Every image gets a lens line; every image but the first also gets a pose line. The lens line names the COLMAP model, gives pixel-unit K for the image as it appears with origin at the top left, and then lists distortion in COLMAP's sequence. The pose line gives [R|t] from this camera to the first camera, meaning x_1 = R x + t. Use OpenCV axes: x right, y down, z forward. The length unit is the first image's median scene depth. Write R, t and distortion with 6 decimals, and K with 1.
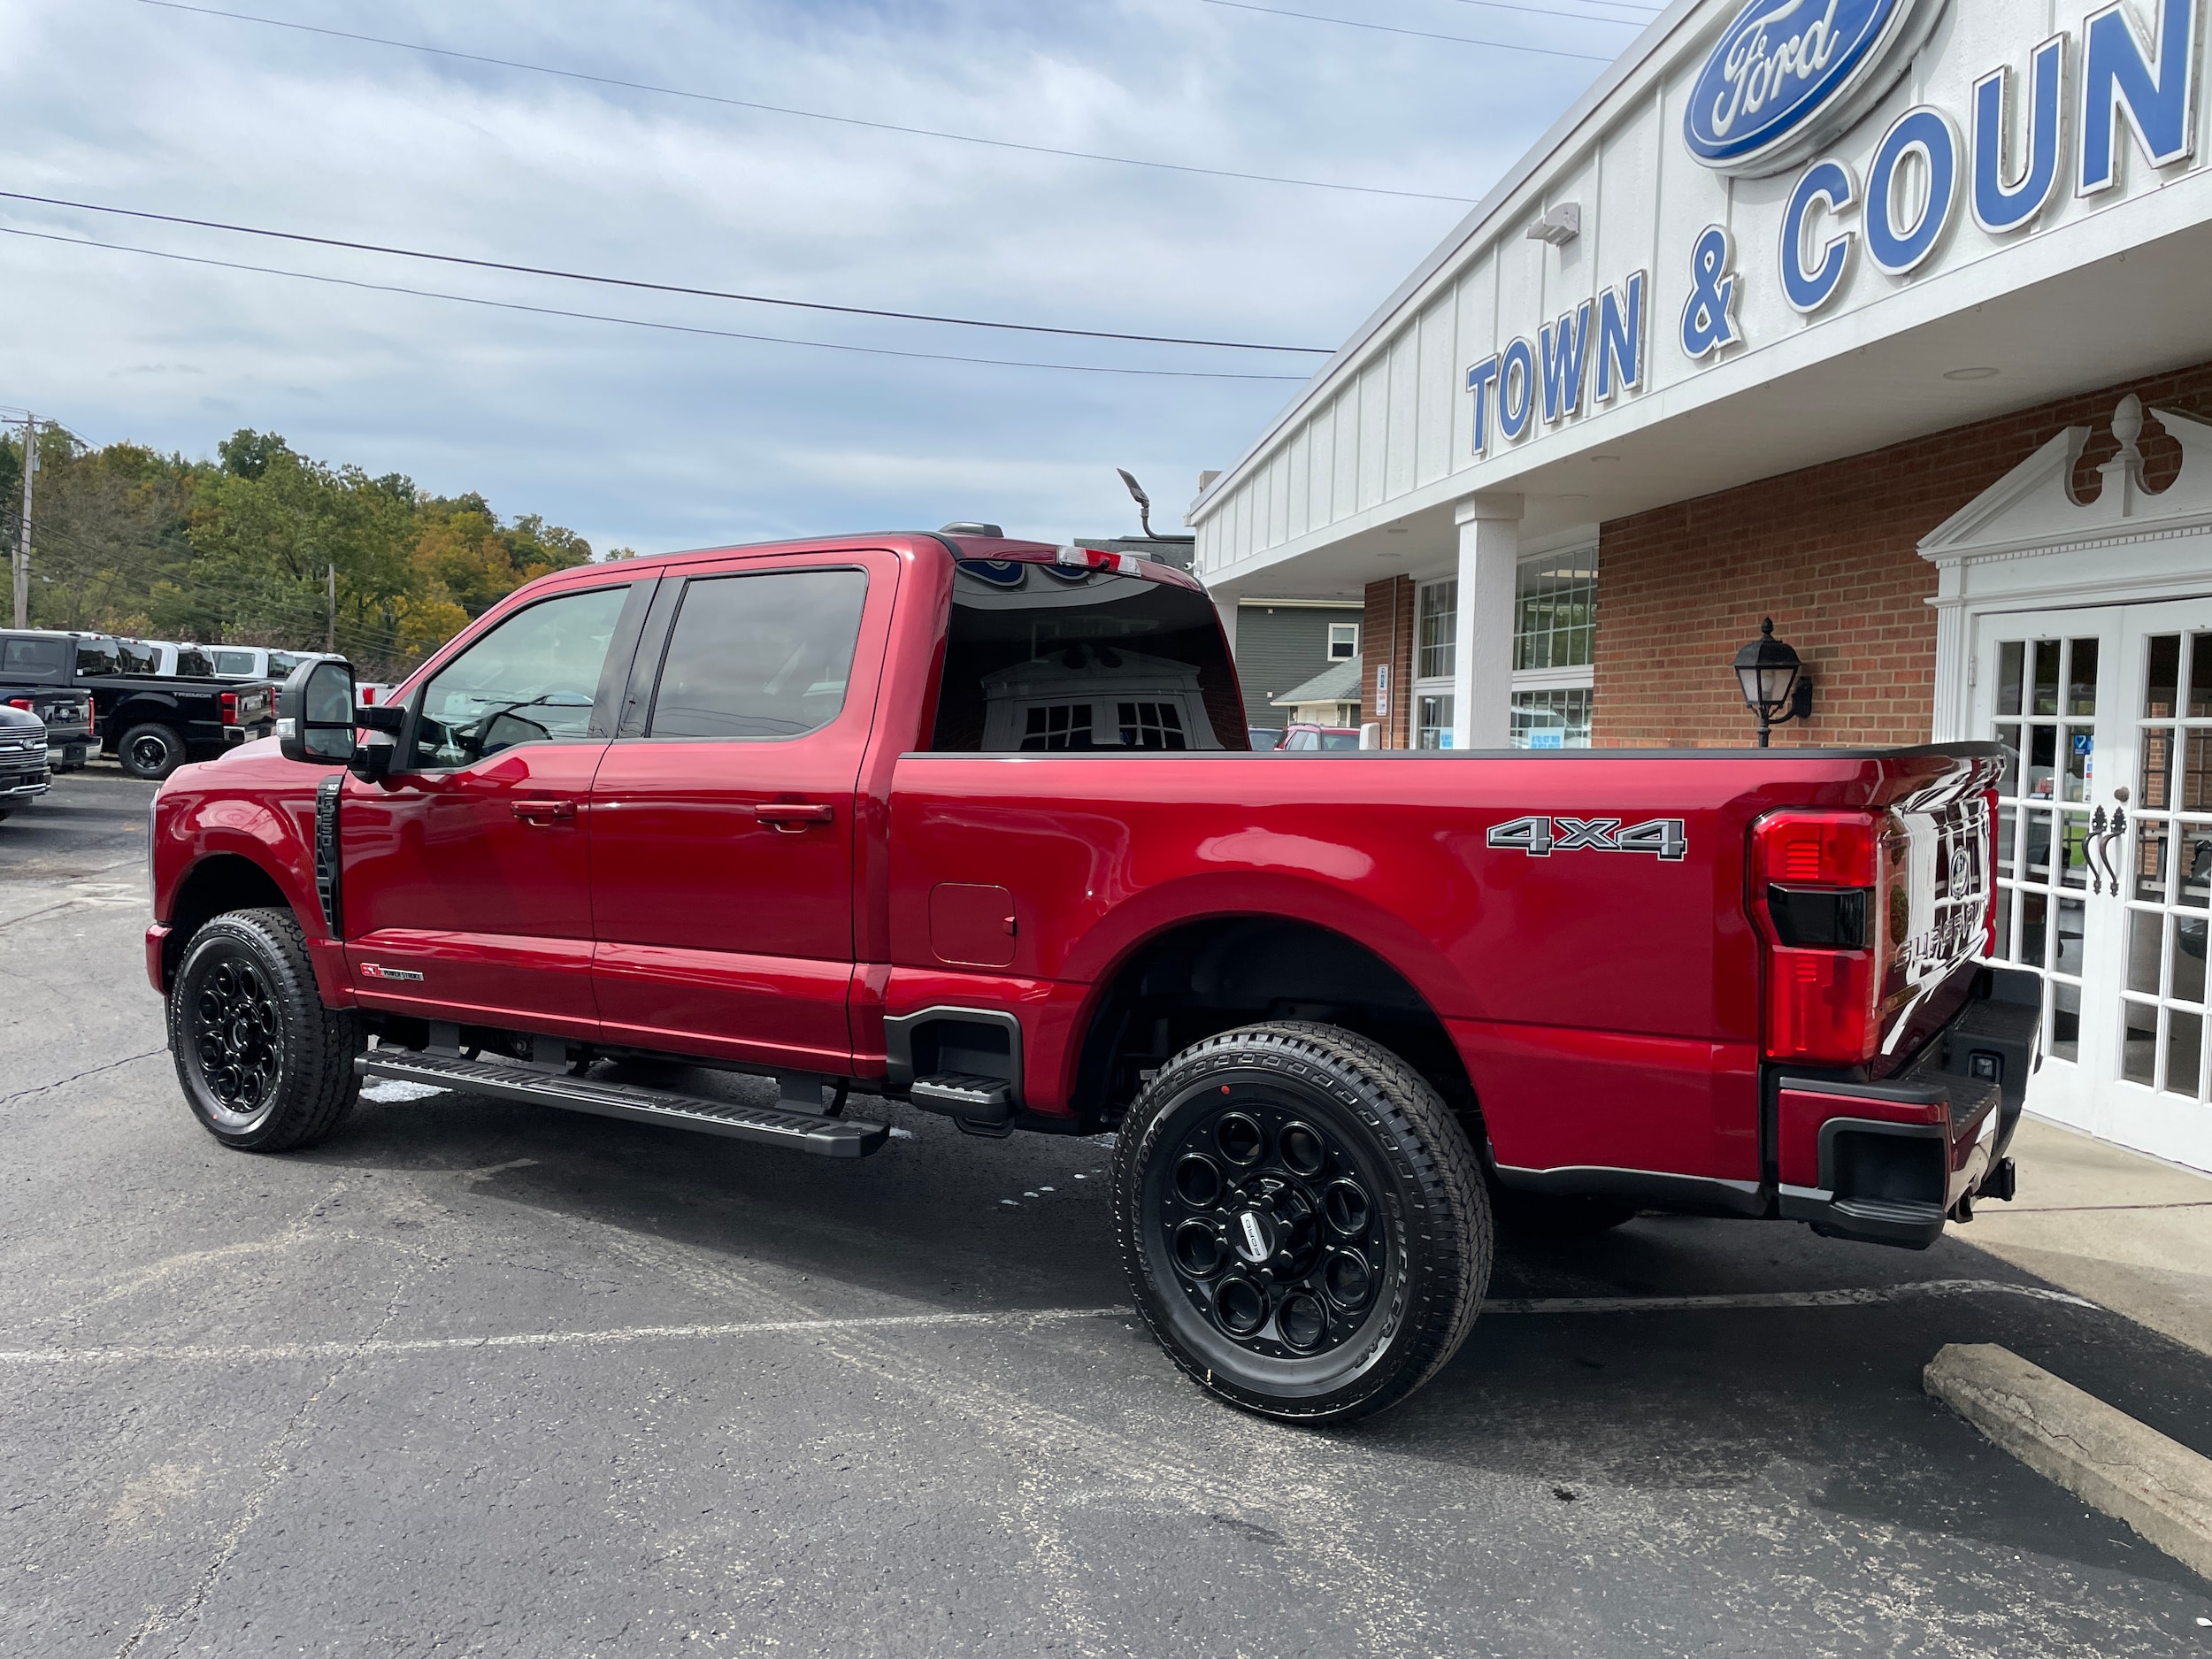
lens RADIAL K [[1664.4, 0, 1088.8], [0, 1664.4, 810.8], [0, 0, 1]] dist [0.097629, -0.122651]
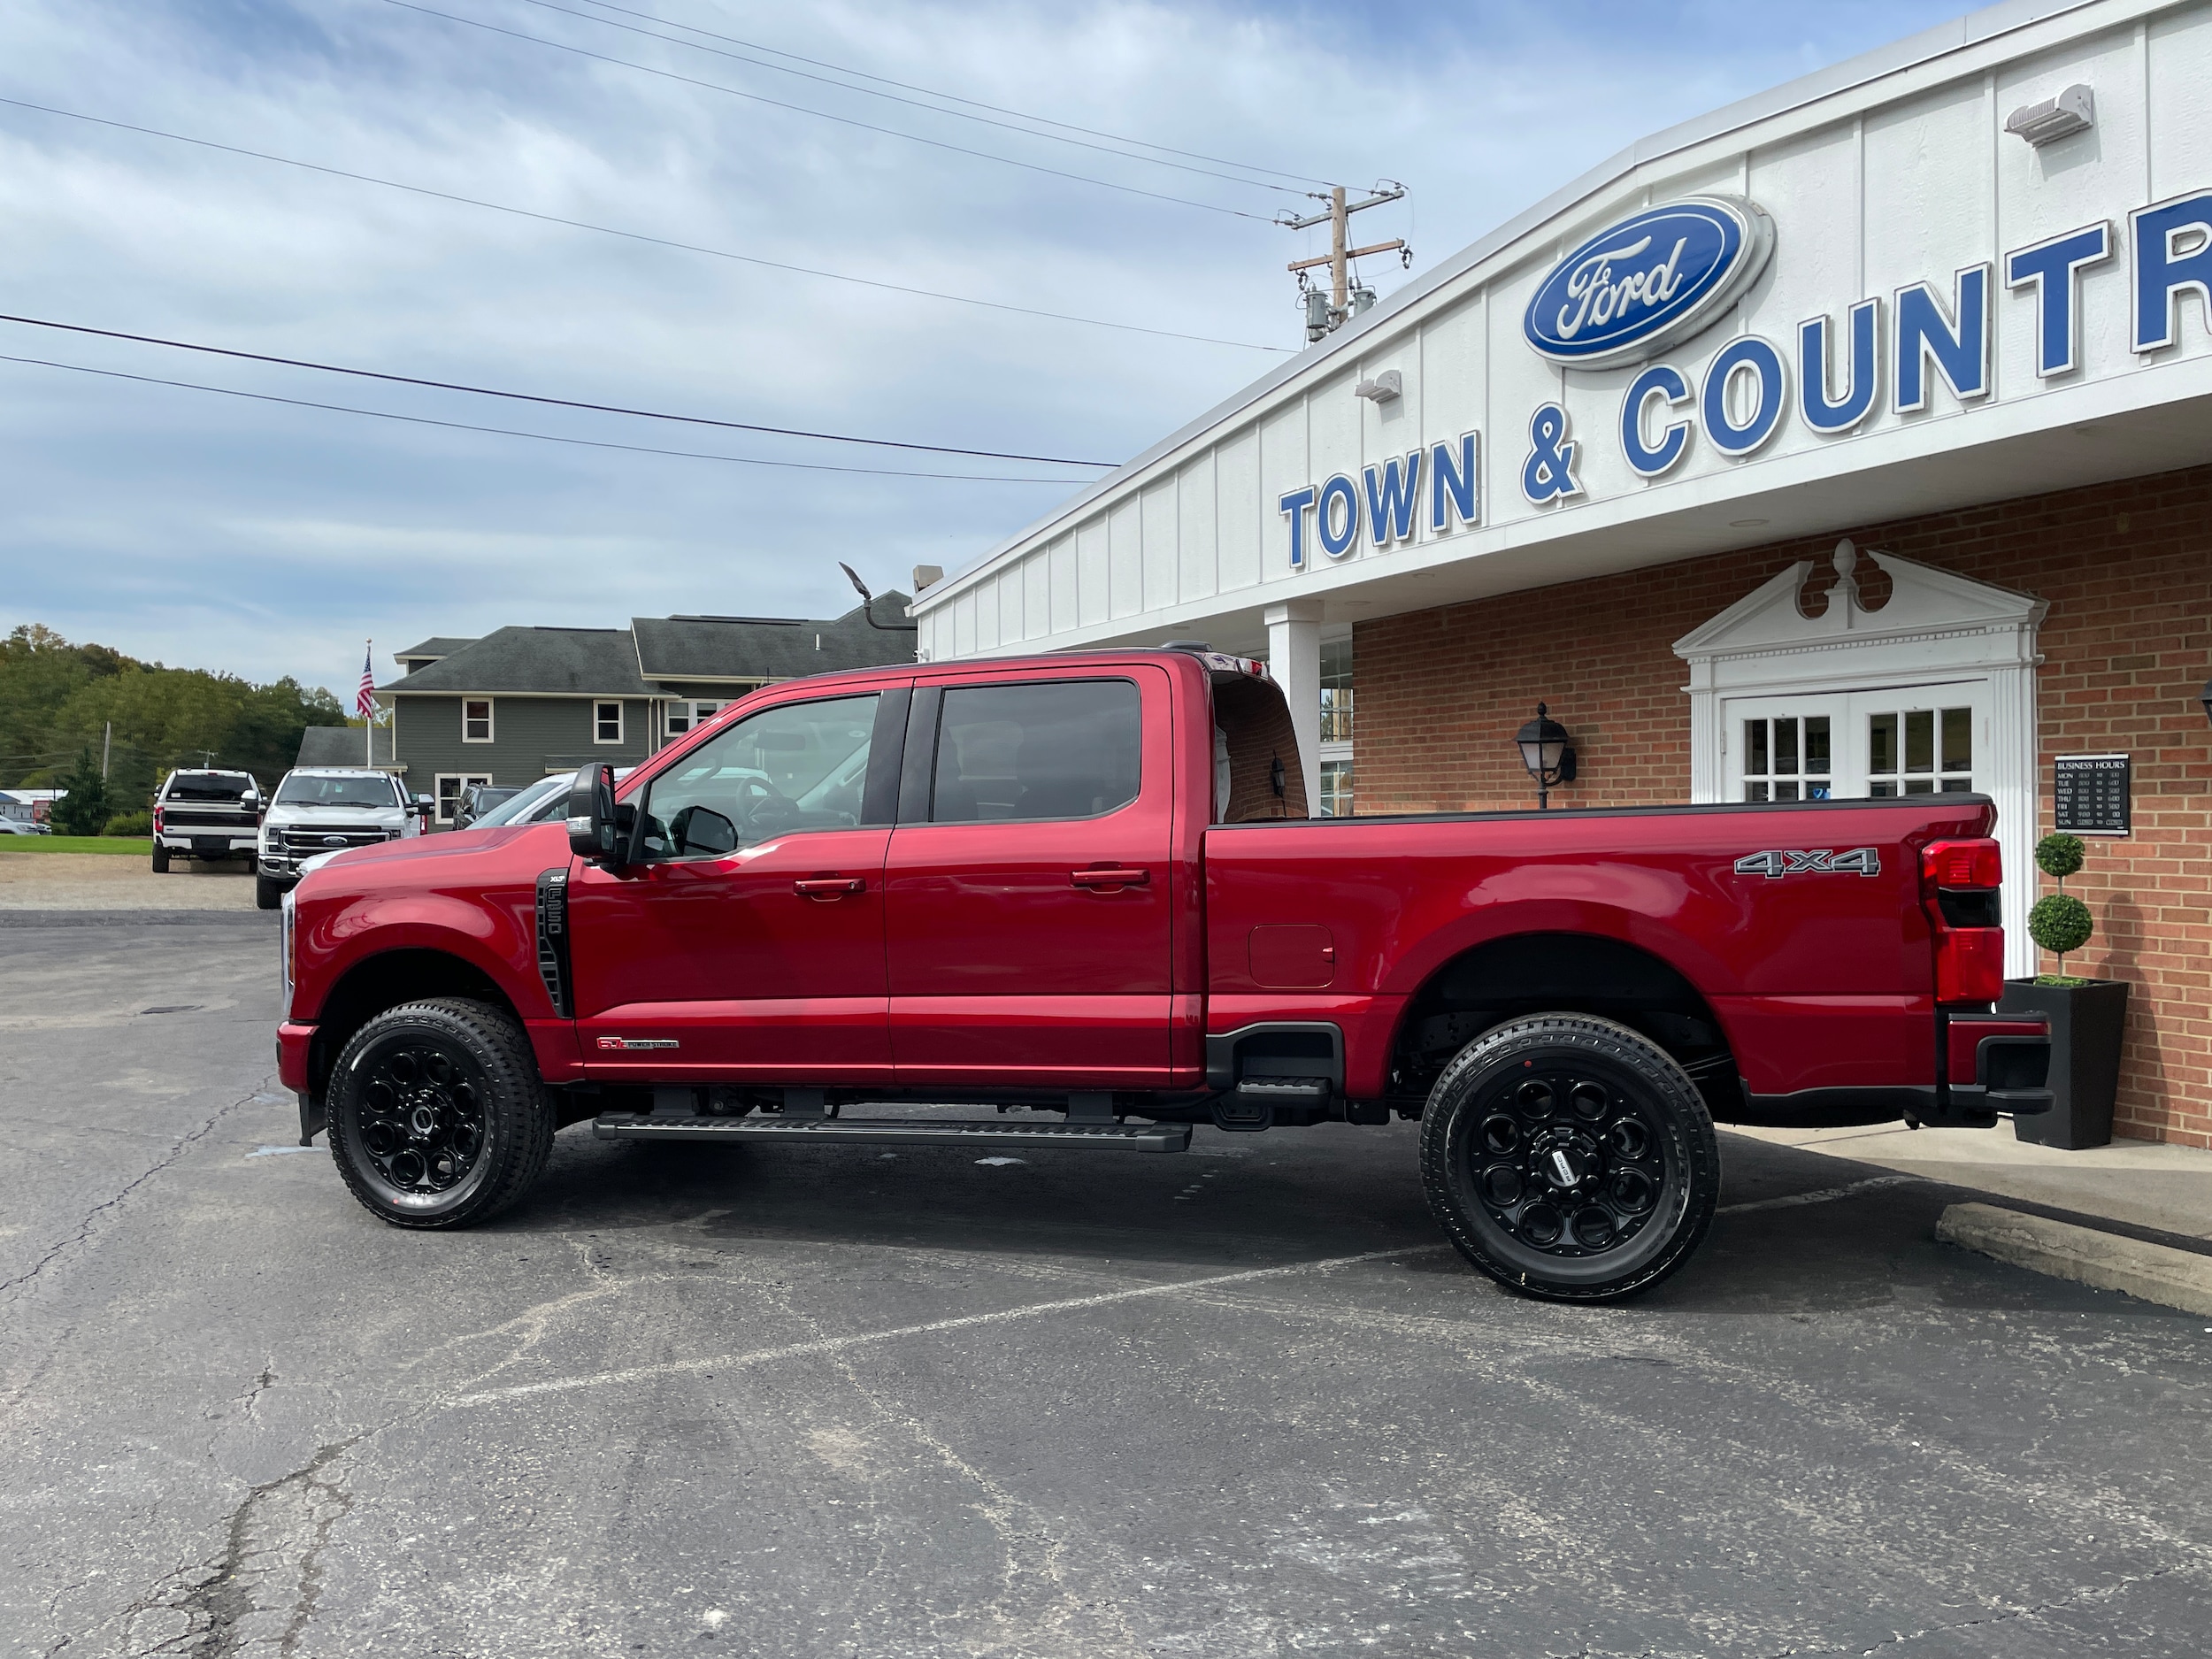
lens RADIAL K [[1664.4, 0, 1086.7], [0, 1664.4, 814.6], [0, 0, 1]] dist [0.097629, -0.122651]
pose [[0.957782, -0.032231, 0.285684, -0.345484], [0.044538, 0.998334, -0.036685, -0.000519], [-0.284026, 0.047860, 0.957621, -0.114638]]
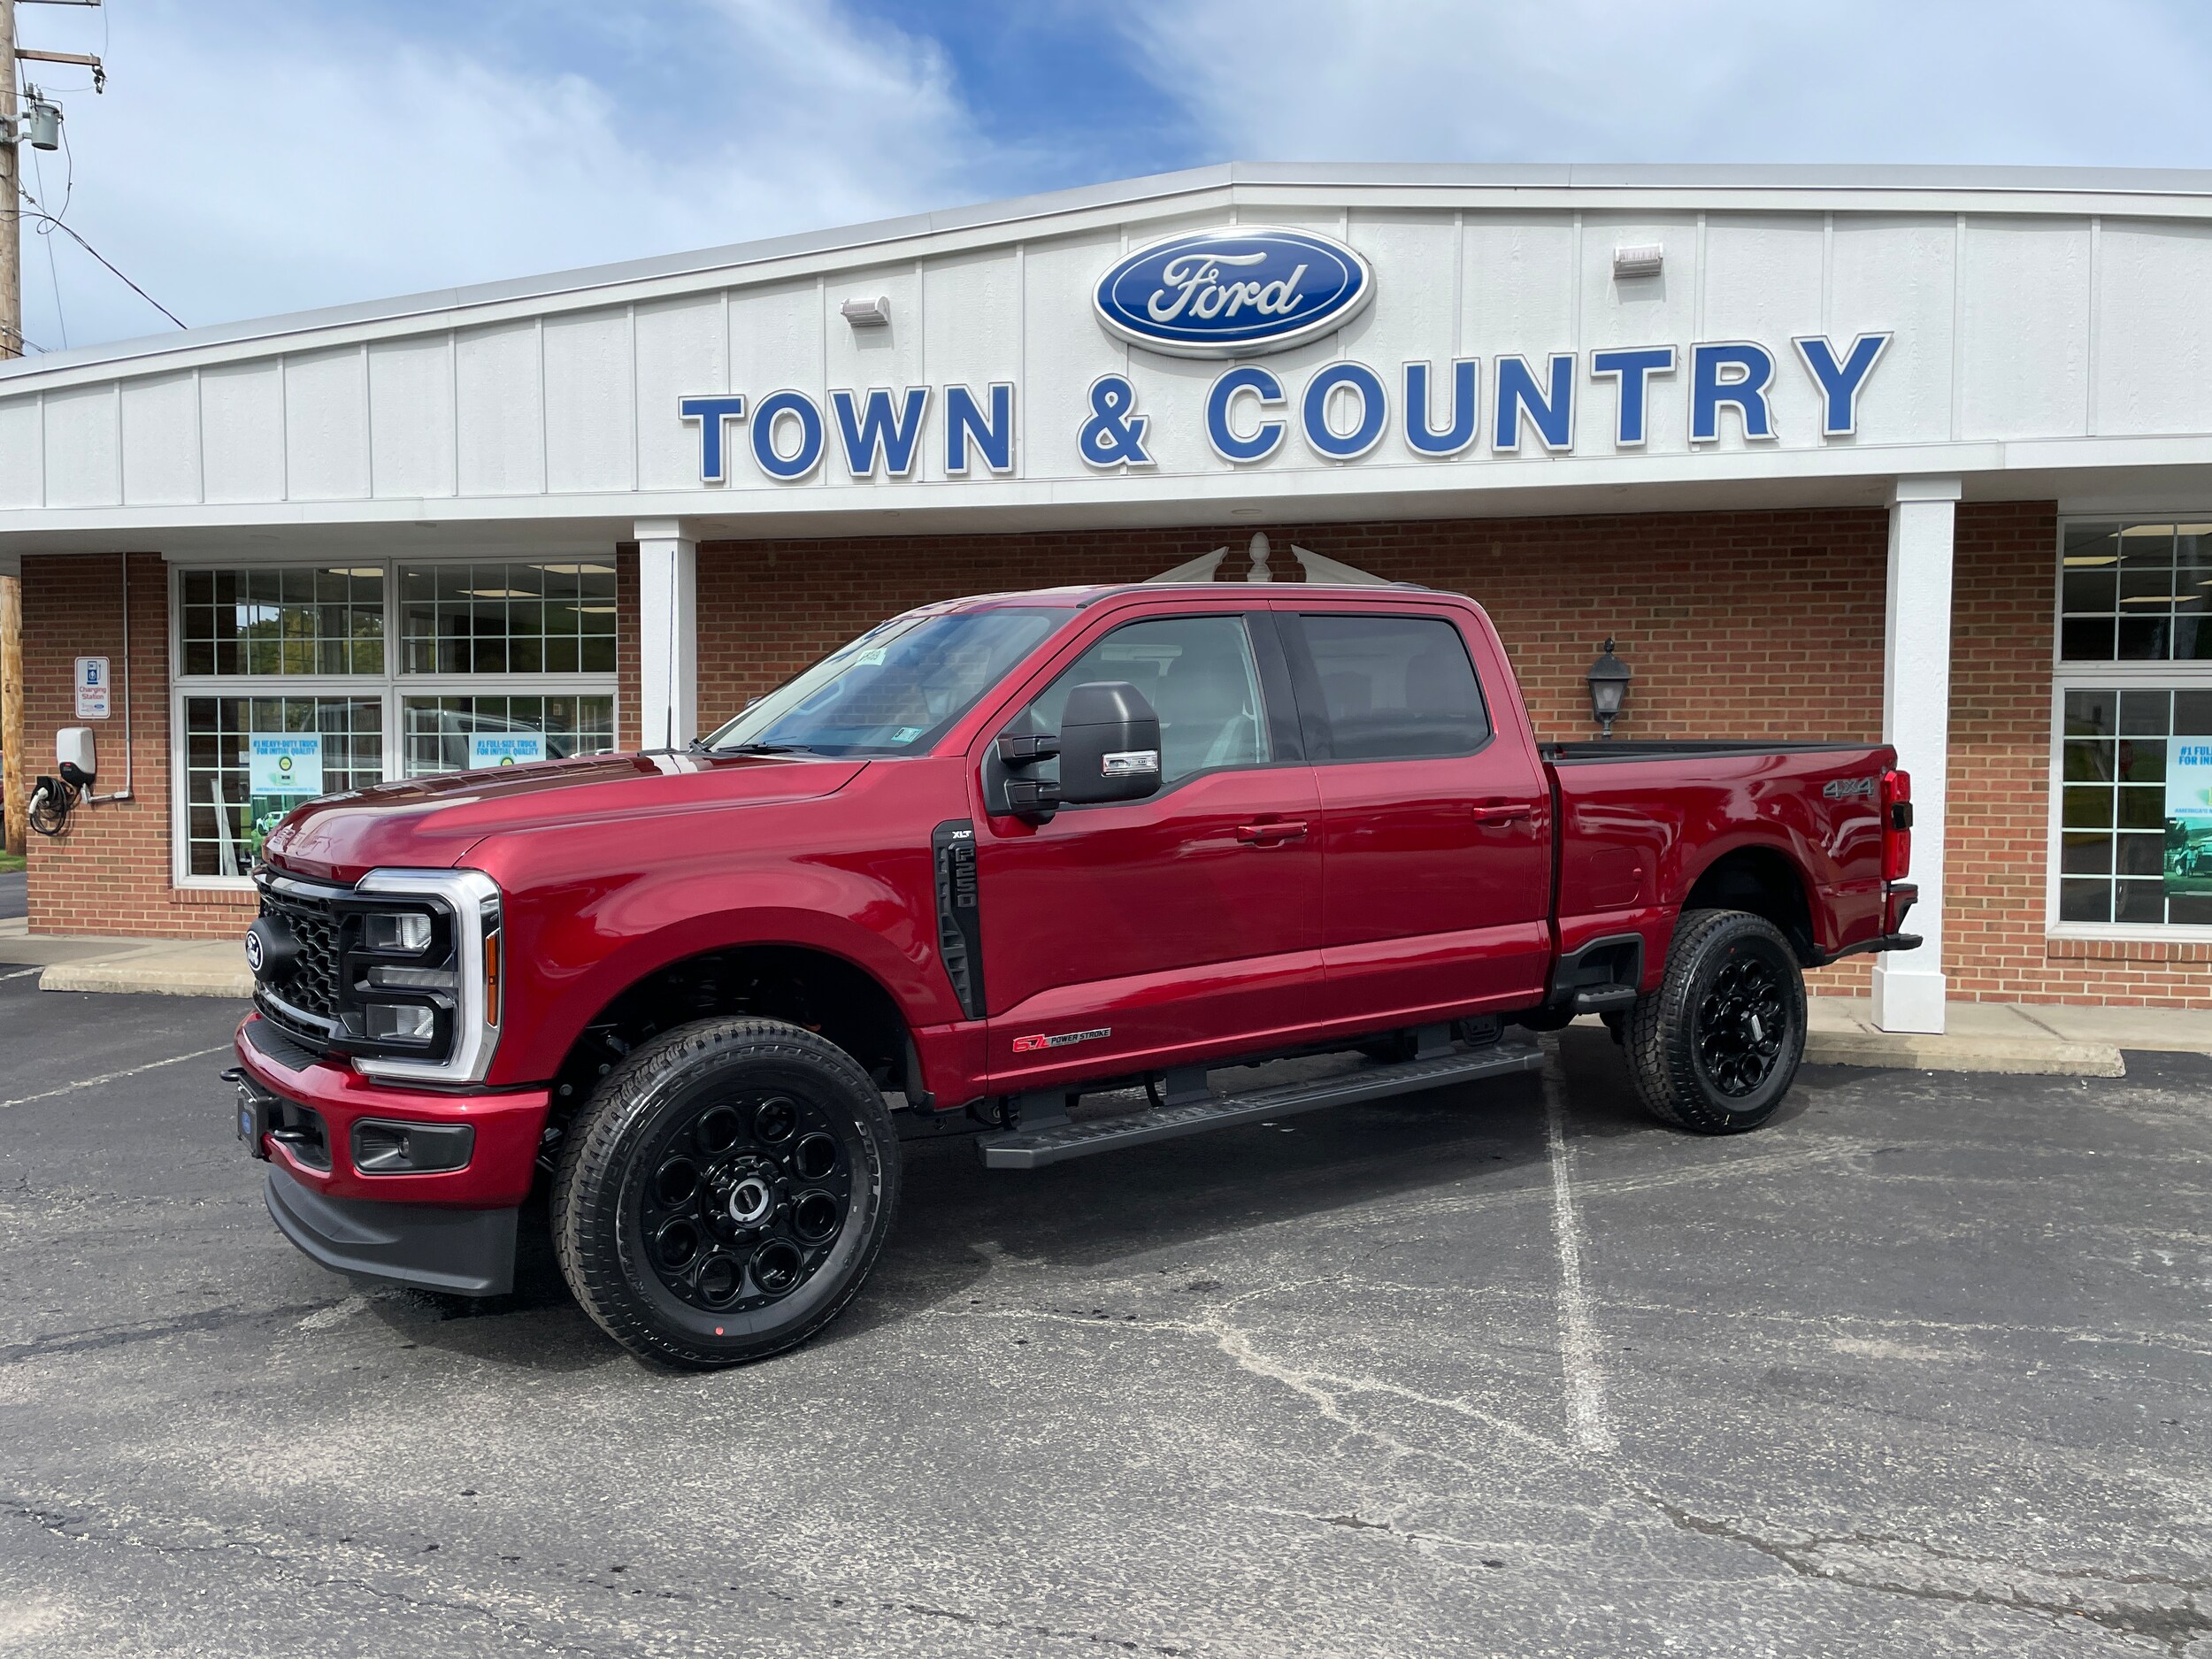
lens RADIAL K [[1664.4, 0, 1088.2], [0, 1664.4, 809.0], [0, 0, 1]] dist [0.097629, -0.122651]
pose [[0.364048, -0.057459, 0.929606, -0.943148], [0.053851, 0.997724, 0.040581, -0.044470], [-0.929822, 0.035286, 0.366313, 0.523306]]
